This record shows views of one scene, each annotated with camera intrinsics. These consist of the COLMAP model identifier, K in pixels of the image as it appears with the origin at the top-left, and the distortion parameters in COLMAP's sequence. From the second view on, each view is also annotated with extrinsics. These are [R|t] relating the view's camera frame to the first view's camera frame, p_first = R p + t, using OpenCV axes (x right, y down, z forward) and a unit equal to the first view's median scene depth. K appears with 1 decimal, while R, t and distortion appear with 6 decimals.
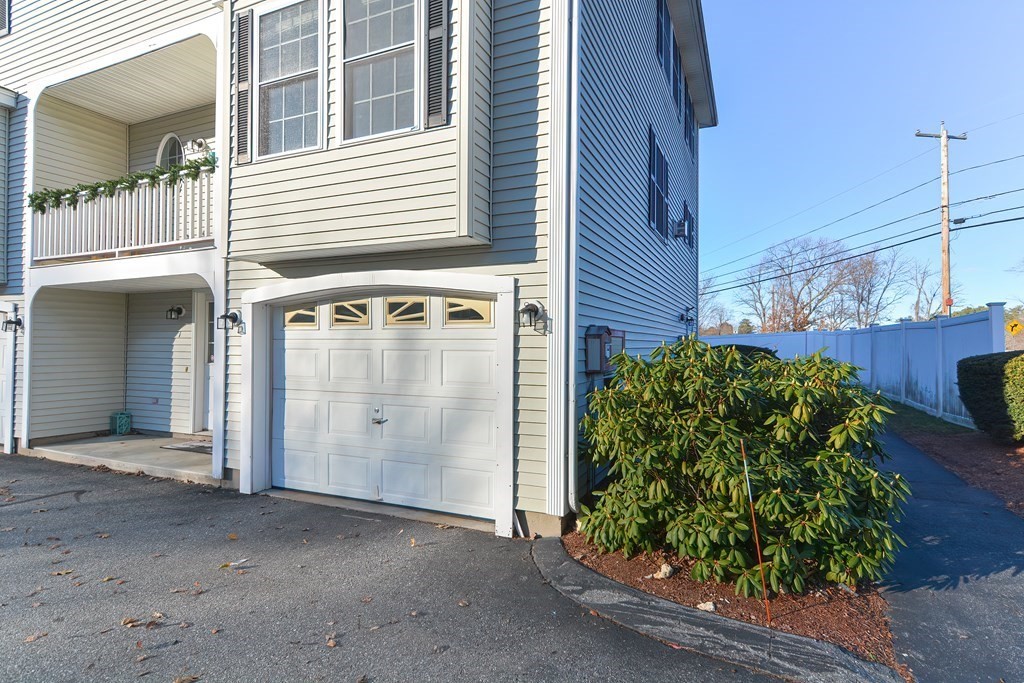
lens RADIAL K [[492.3, 0, 535.7], [0, 492.3, 337.3], [0, 0, 1]] dist [0.020180, -0.009833]
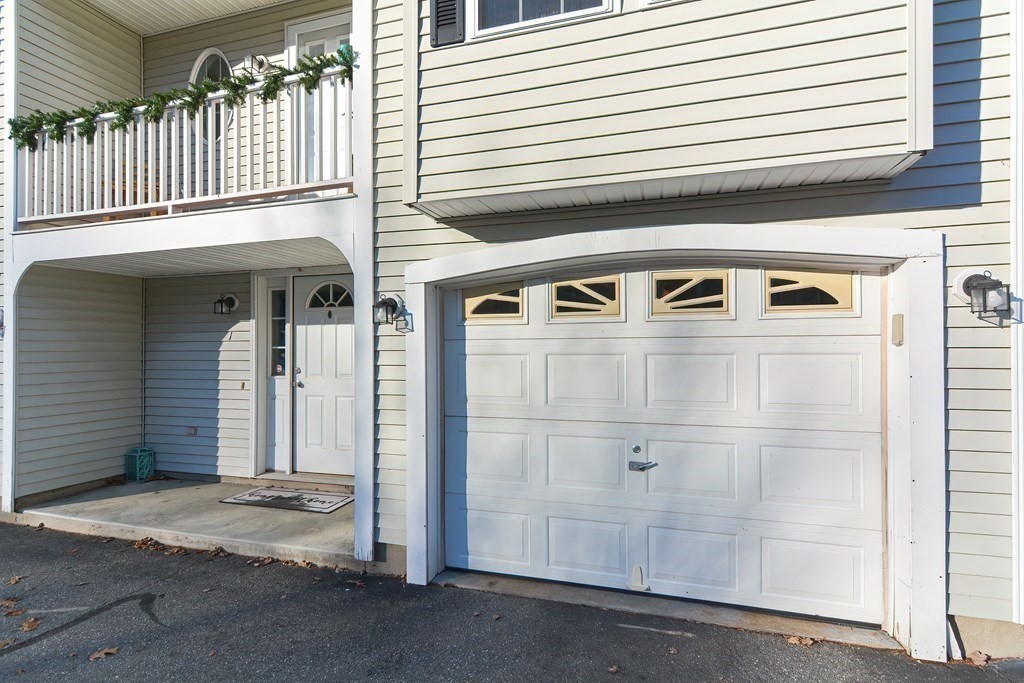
lens RADIAL K [[492.3, 0, 511.1], [0, 492.3, 344.6], [0, 0, 1]] dist [0.020180, -0.009833]
pose [[0.996423, -0.009062, 0.084021, -0.503915], [0.008538, 0.999942, 0.006595, 0.006860], [-0.084076, -0.005854, 0.996442, 0.355055]]
